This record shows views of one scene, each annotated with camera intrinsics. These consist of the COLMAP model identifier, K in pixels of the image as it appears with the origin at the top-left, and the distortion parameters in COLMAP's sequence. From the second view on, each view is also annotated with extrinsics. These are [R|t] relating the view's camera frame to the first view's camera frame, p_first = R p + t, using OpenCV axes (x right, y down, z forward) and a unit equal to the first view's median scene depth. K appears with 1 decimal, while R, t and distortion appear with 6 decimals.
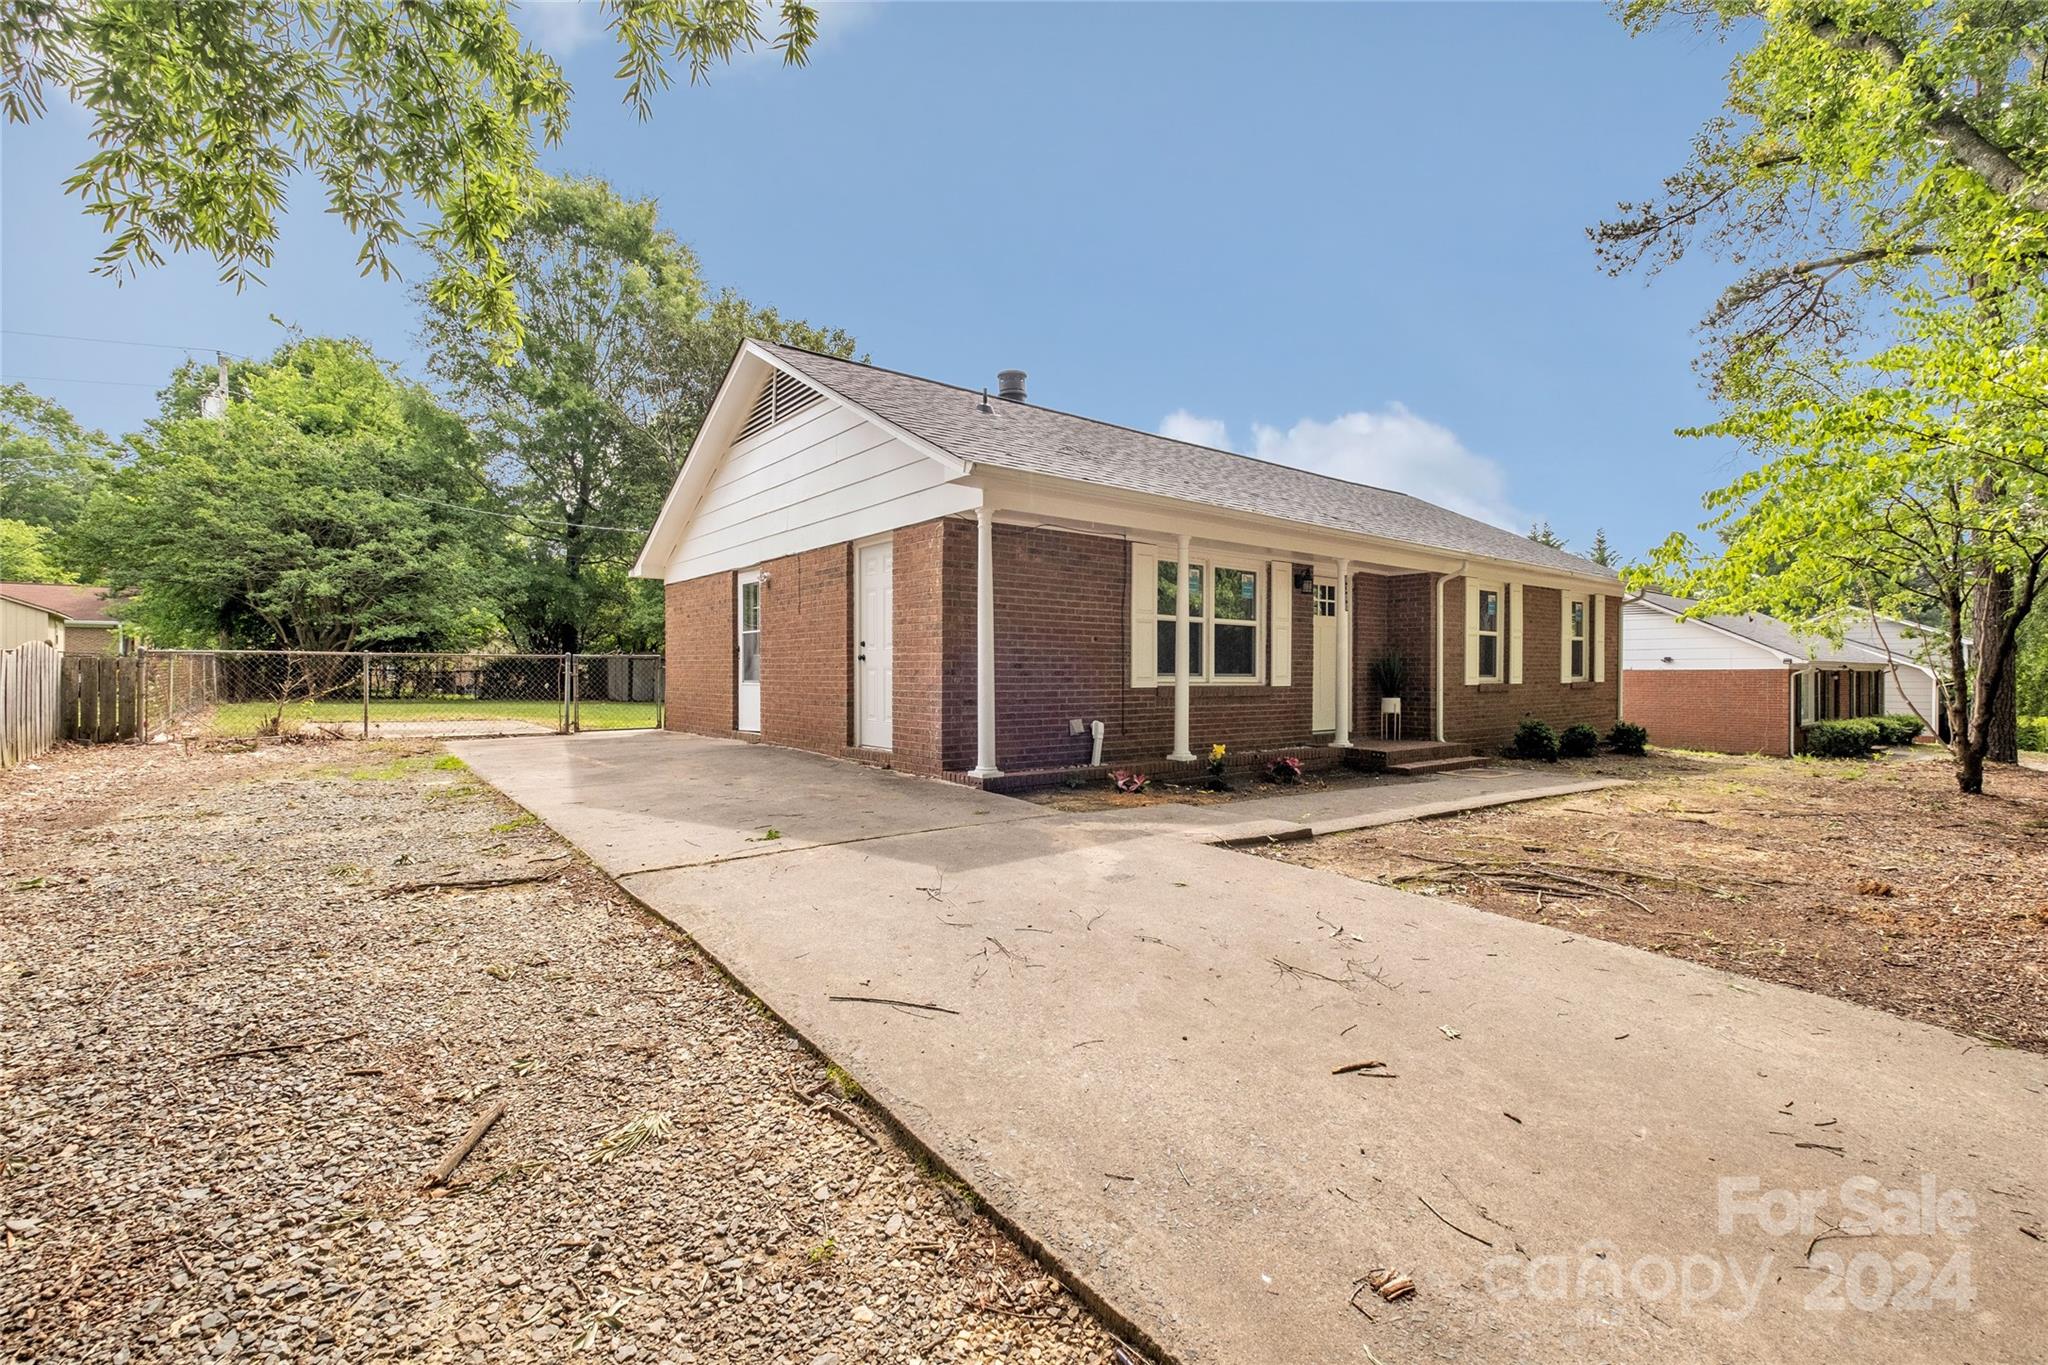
lens RADIAL K [[926.6, 0, 1028.7], [0, 926.6, 675.0], [0, 0, 1]] dist [0.003174, -0.002267]
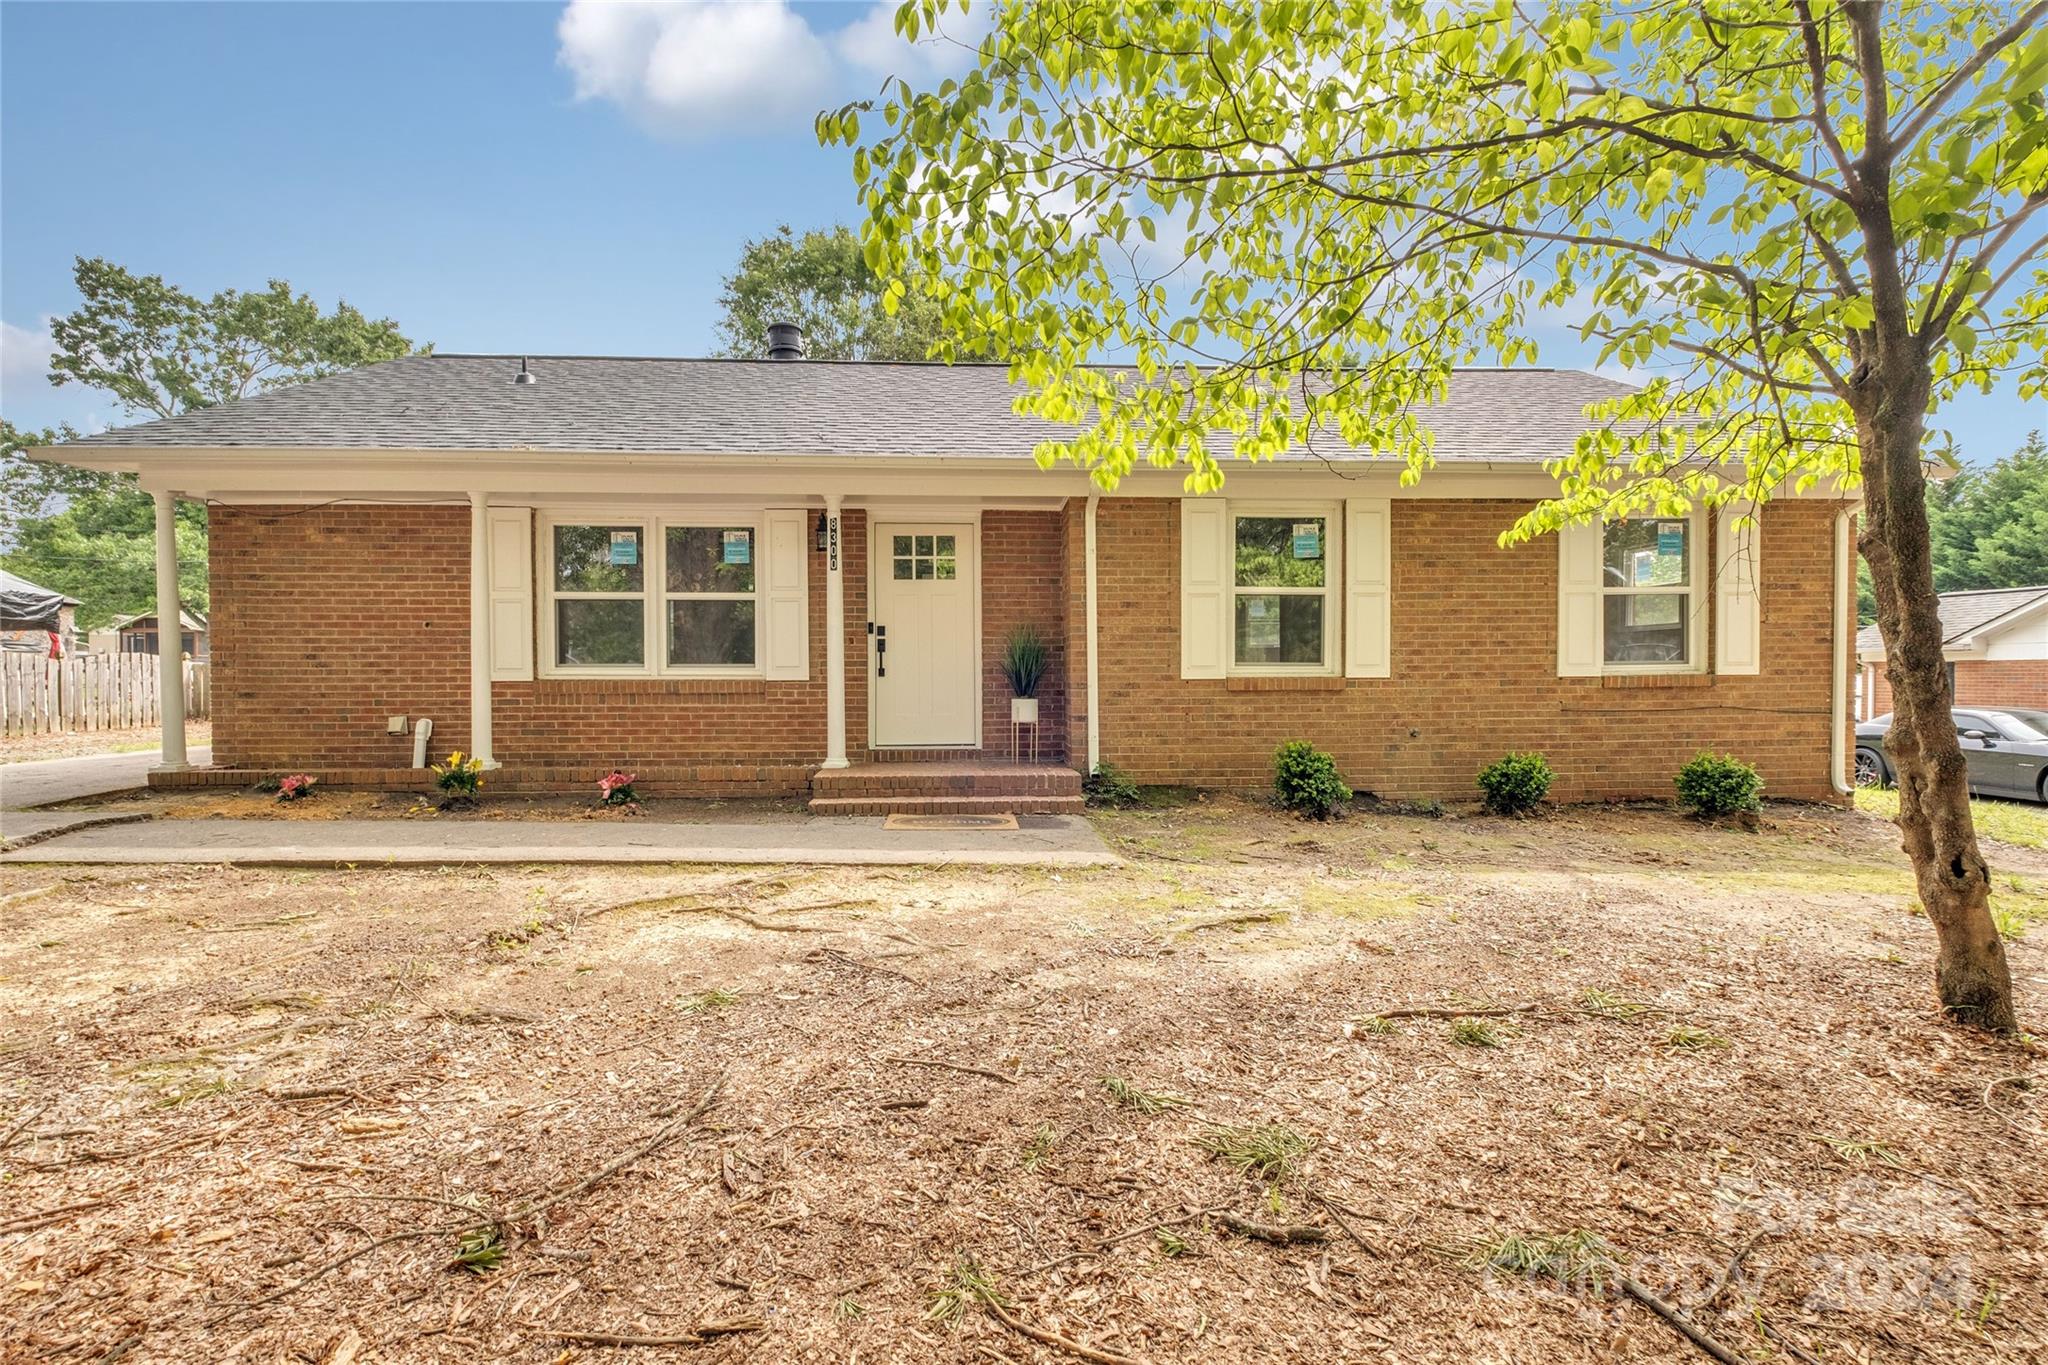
lens RADIAL K [[926.6, 0, 1025.4], [0, 926.6, 685.3], [0, 0, 1]] dist [0.003174, -0.002267]
pose [[0.808064, 0.011099, -0.588990, 0.816907], [0.004669, 0.999670, 0.025243, -0.001071], [0.589076, -0.023148, 0.807746, 0.494118]]
